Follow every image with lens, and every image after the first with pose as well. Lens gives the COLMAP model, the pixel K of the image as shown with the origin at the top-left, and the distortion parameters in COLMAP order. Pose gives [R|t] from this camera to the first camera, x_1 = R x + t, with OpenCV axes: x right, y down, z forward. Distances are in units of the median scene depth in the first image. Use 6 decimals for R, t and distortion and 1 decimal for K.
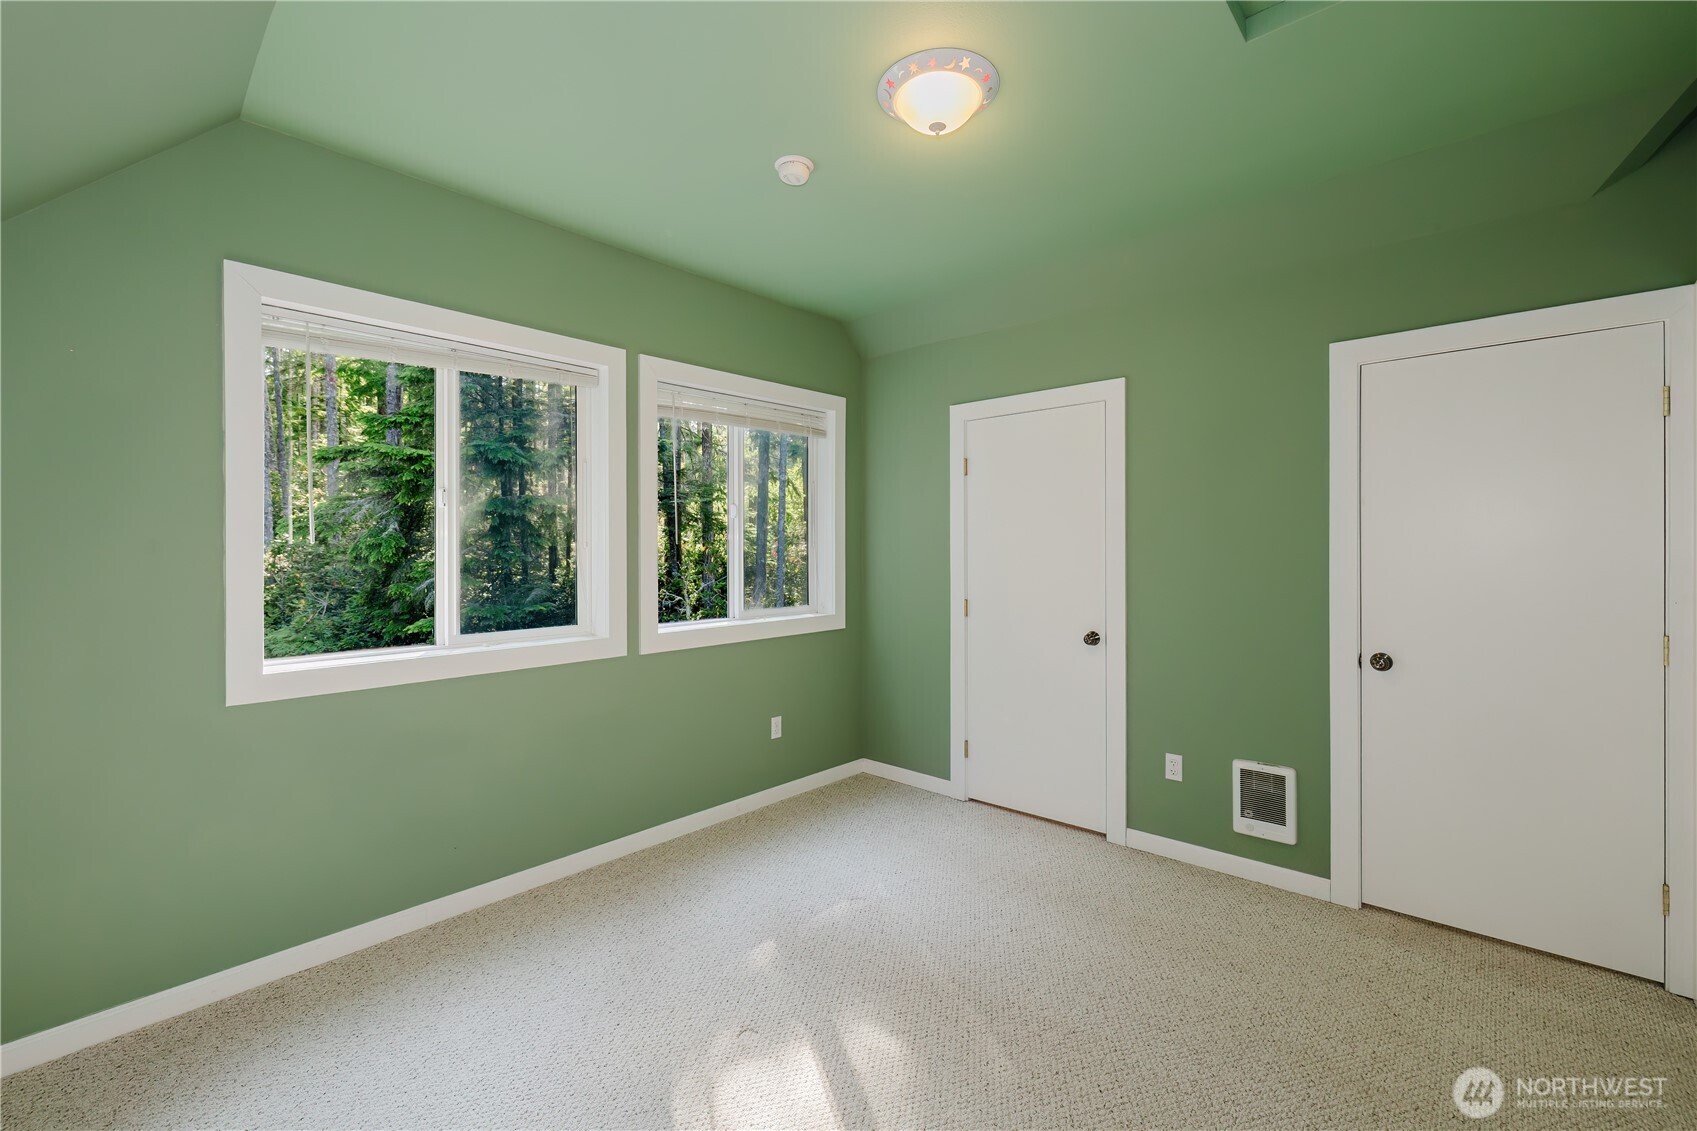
lens RADIAL K [[725.4, 0, 849.6], [0, 725.4, 550.9], [0, 0, 1]] dist [0.000626, -0.000241]
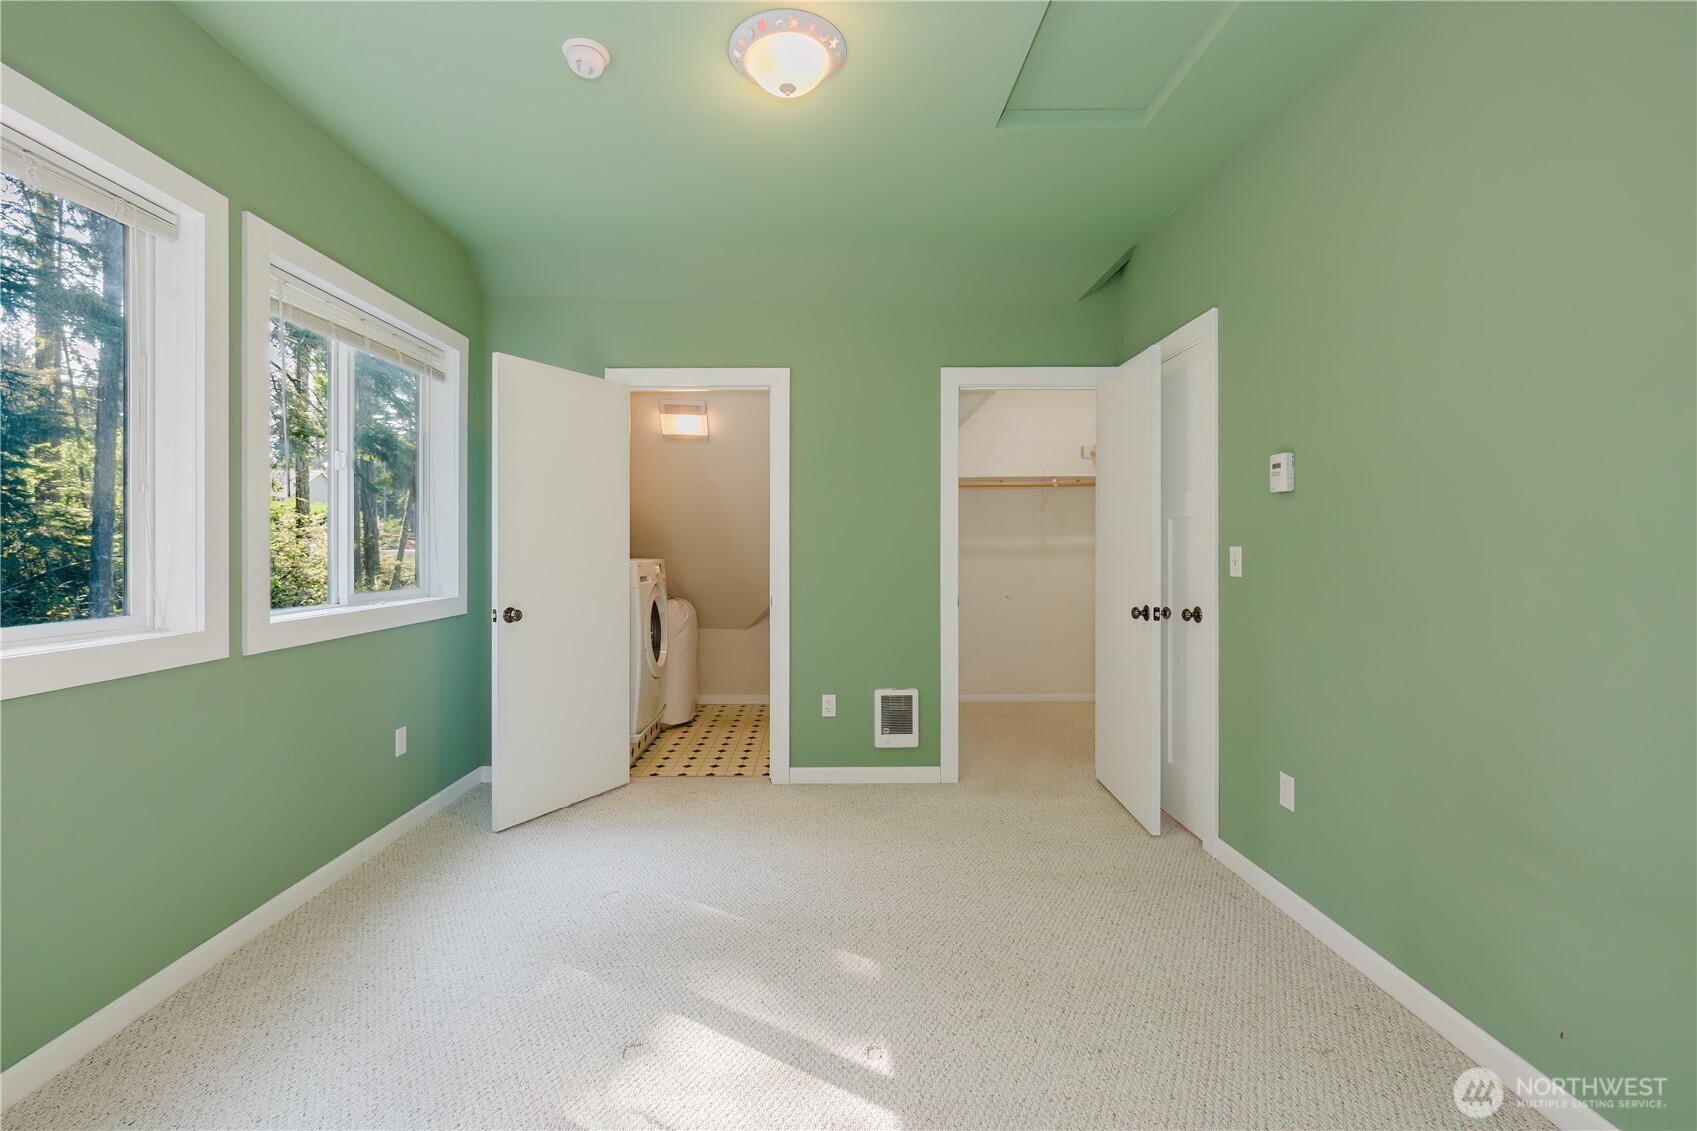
lens RADIAL K [[719.7, 0, 842.8], [0, 719.7, 550.3], [0, 0, 1]] dist [-0.000933, -0.000247]
pose [[0.733647, -0.002126, 0.679527, -0.348369], [0.002468, 0.999997, 0.000464, 0.048041], [-0.679526, 0.001337, 0.733650, 0.133762]]
